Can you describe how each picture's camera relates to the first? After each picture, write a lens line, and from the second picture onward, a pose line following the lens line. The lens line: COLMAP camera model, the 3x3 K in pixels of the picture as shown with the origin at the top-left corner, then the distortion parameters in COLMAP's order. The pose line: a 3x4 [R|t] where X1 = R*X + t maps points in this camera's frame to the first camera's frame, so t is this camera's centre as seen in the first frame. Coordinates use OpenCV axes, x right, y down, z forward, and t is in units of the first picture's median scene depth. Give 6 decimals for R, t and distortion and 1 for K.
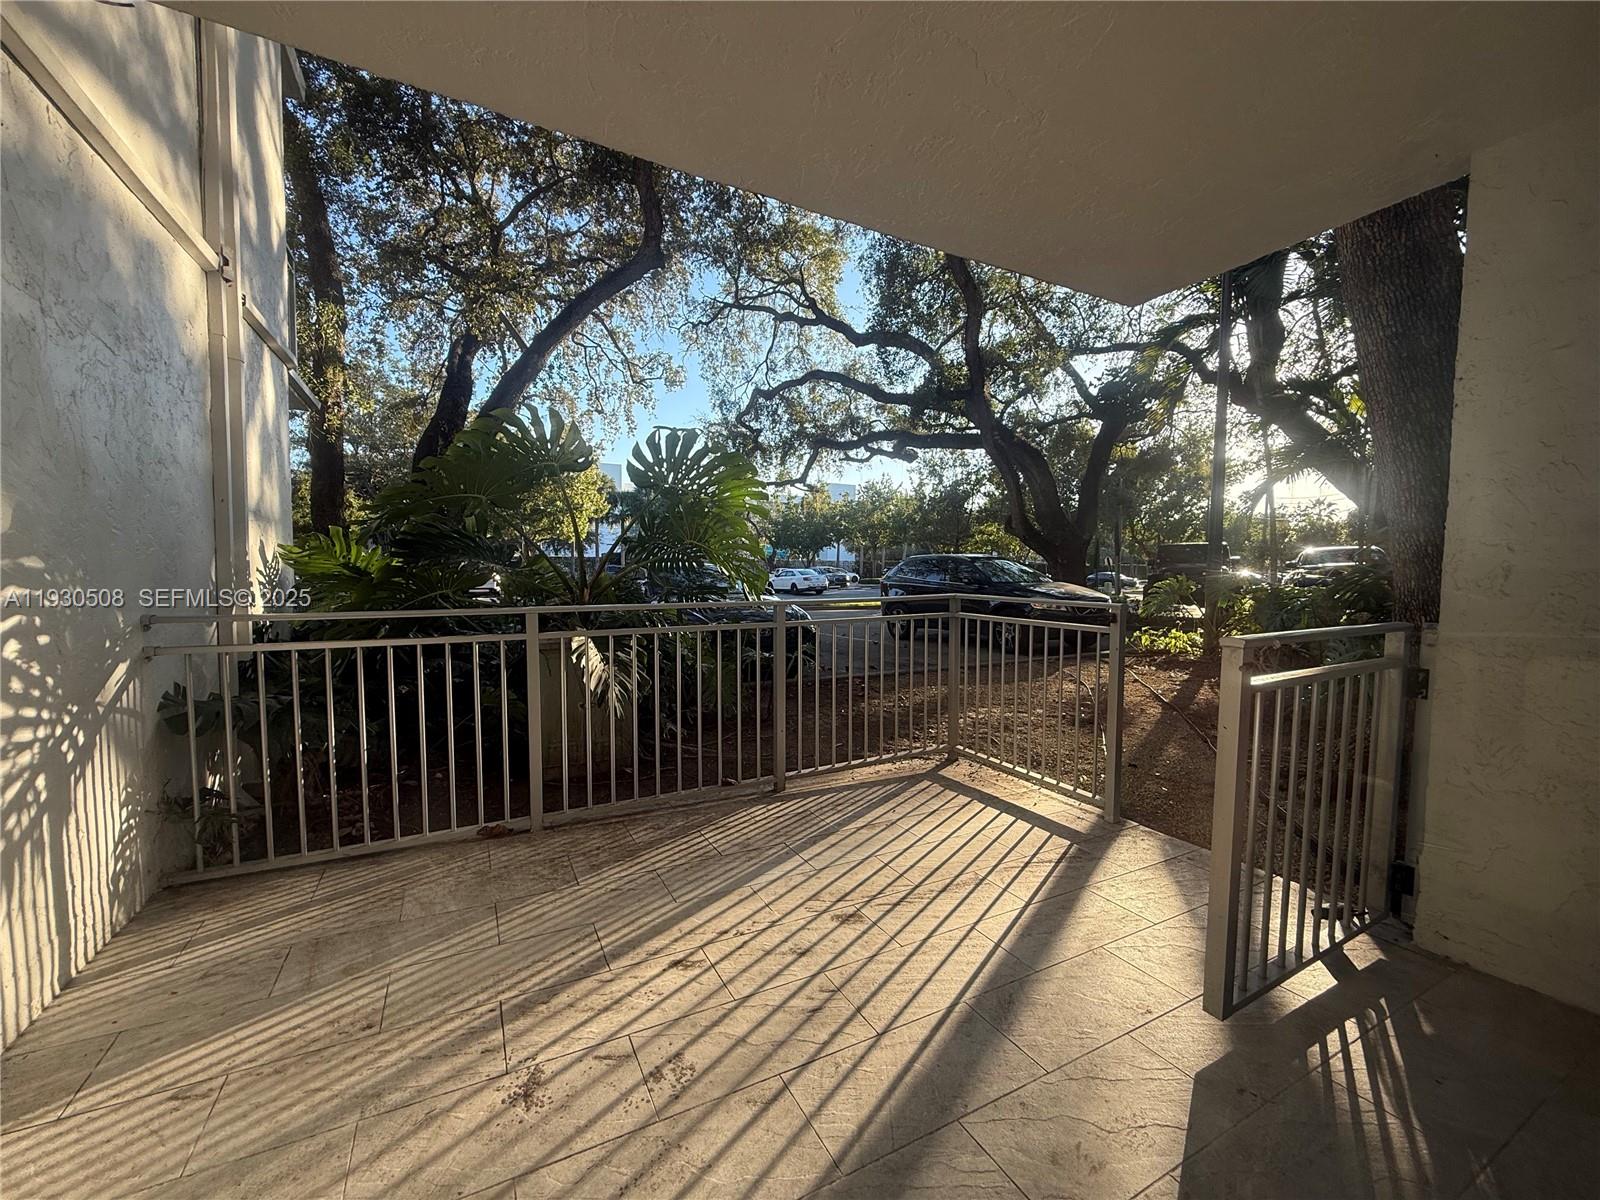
lens RADIAL K [[636.7, 0, 798.2], [0, 636.7, 600.6], [0, 0, 1]] dist [-0.000230, -0.000278]
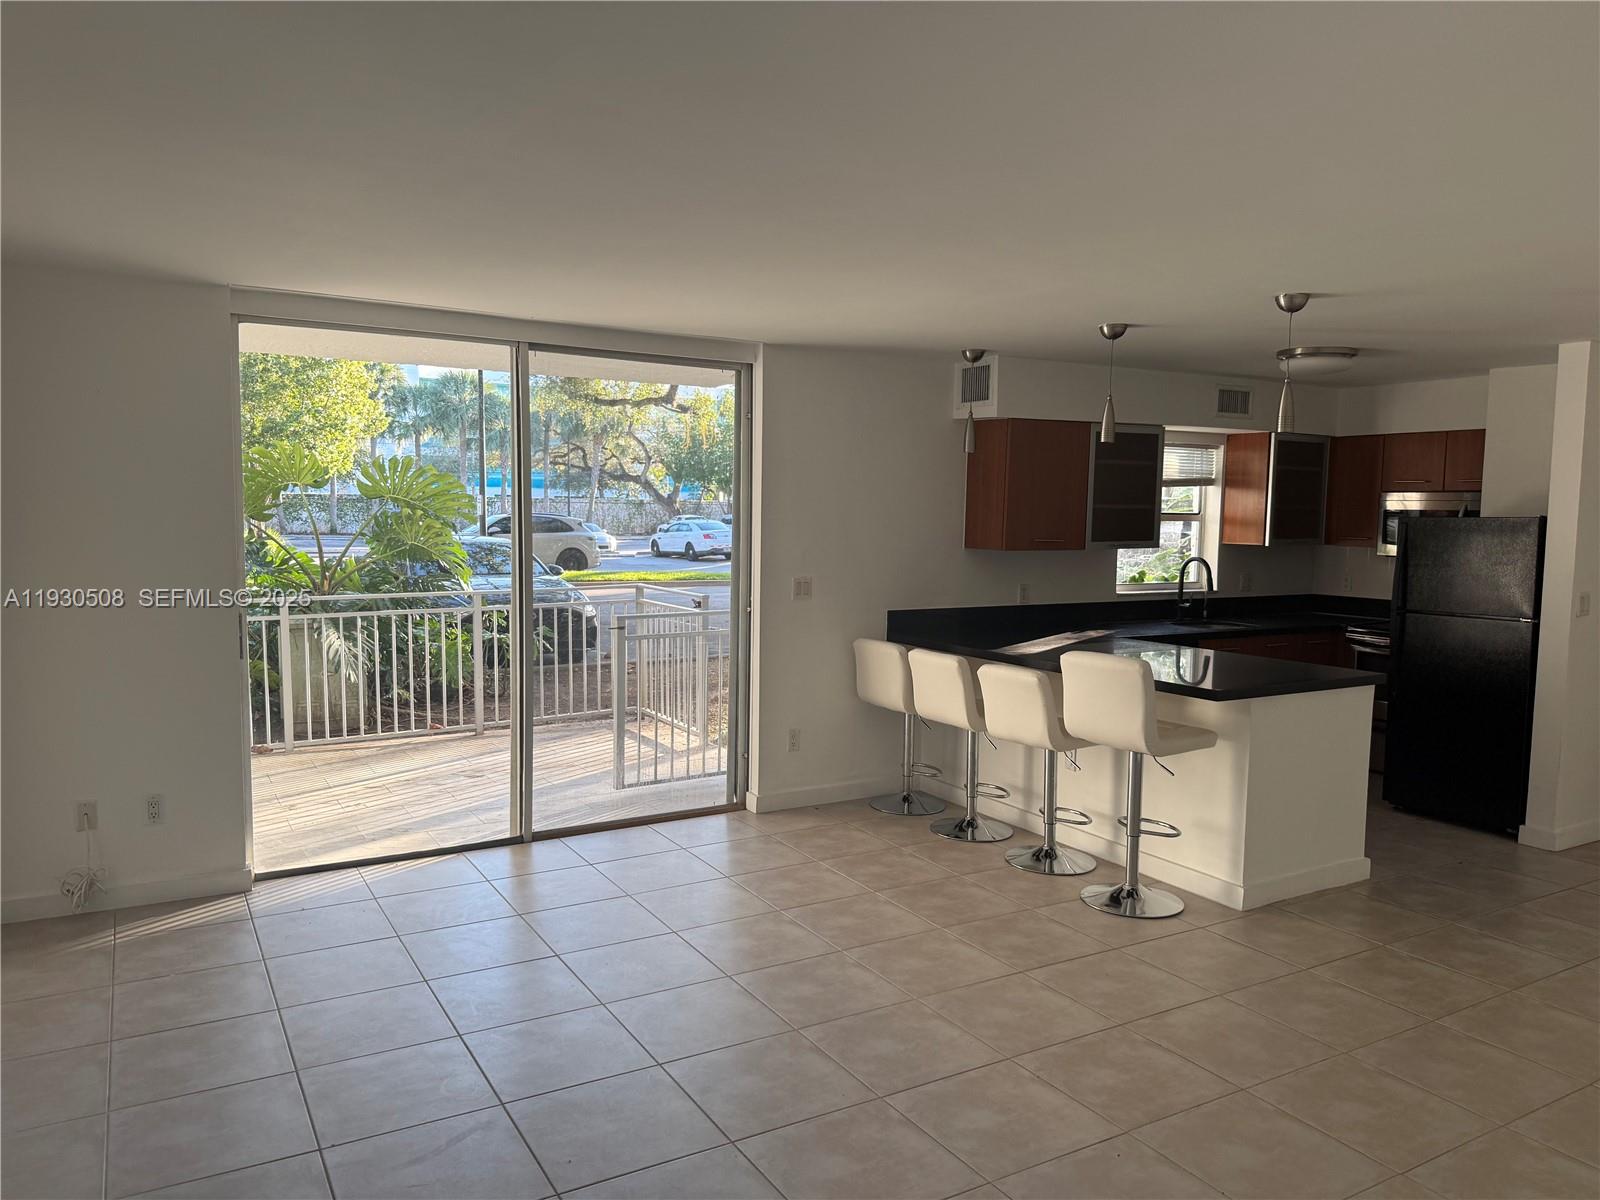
lens RADIAL K [[1110.2, 0, 791.0], [0, 1110.2, 608.0], [0, 0, 1]] dist [0.144790, -0.277498]
pose [[0.999147, 0.001308, 0.041266, 0.364708], [-0.002932, 0.999222, 0.039324, -0.040577], [-0.041183, -0.039412, 0.998374, -0.933481]]
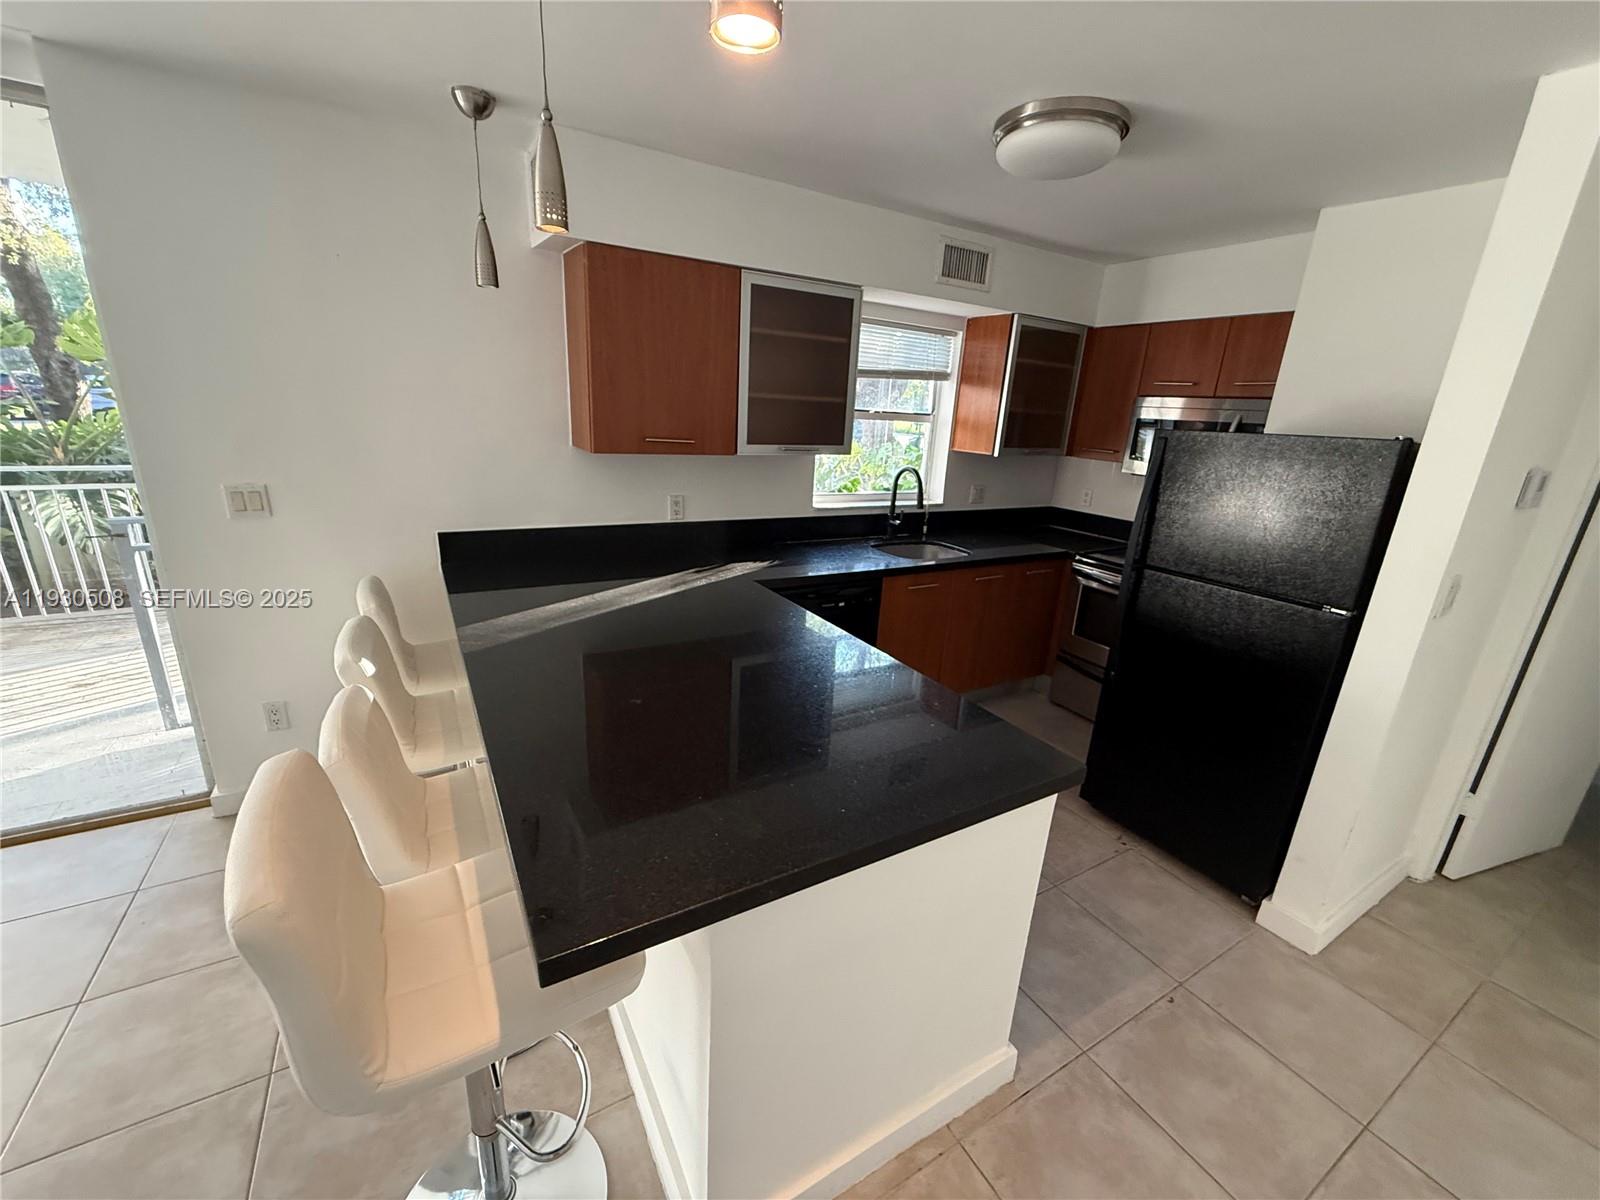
lens RADIAL K [[636.7, 0, 798.2], [0, 636.7, 600.6], [0, 0, 1]] dist [-0.000230, -0.000278]
pose [[0.997993, 0.030515, 0.055488, 0.777736], [-0.043187, 0.968822, 0.243964, -0.072232], [-0.046313, -0.245871, 0.968196, -0.224859]]
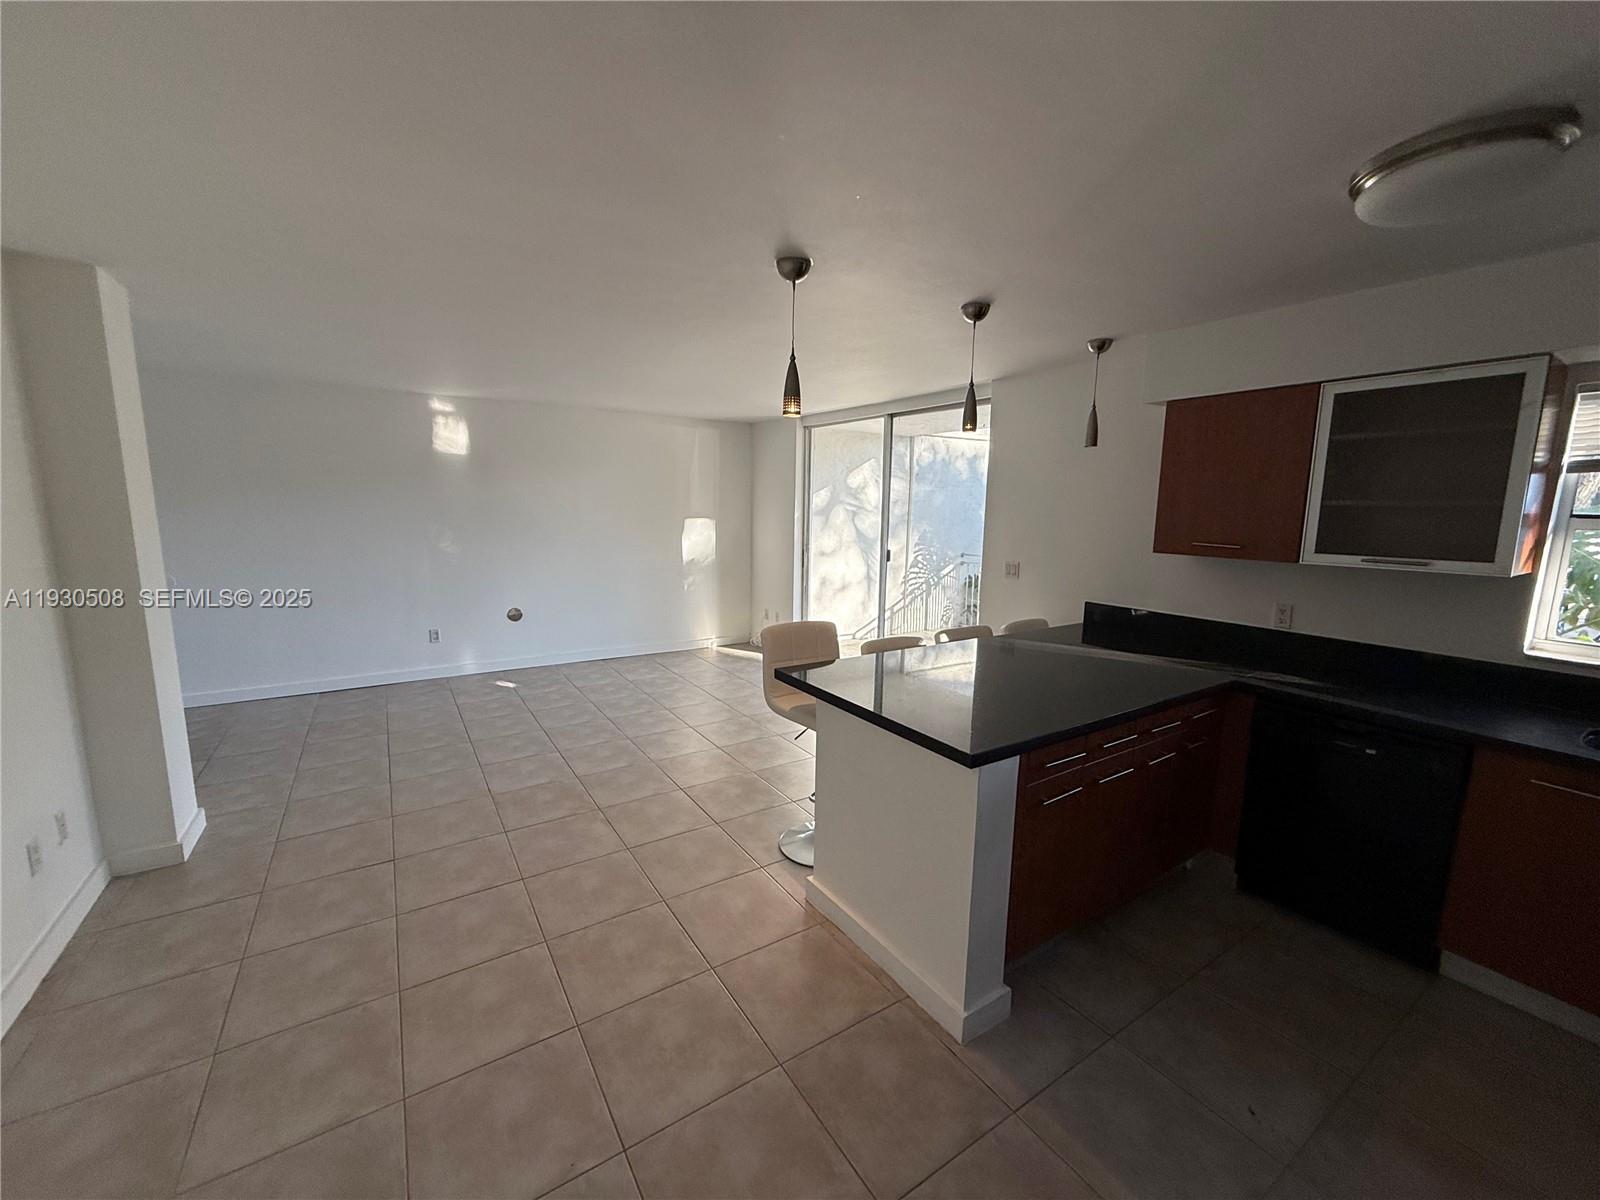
lens RADIAL K [[636.7, 0, 798.2], [0, 636.7, 600.6], [0, 0, 1]] dist [-0.000230, -0.000278]
pose [[0.094003, 0.142783, -0.985280, 1.229883], [-0.066215, 0.988367, 0.136913, -0.071966], [0.993368, 0.052370, 0.102363, -0.131897]]
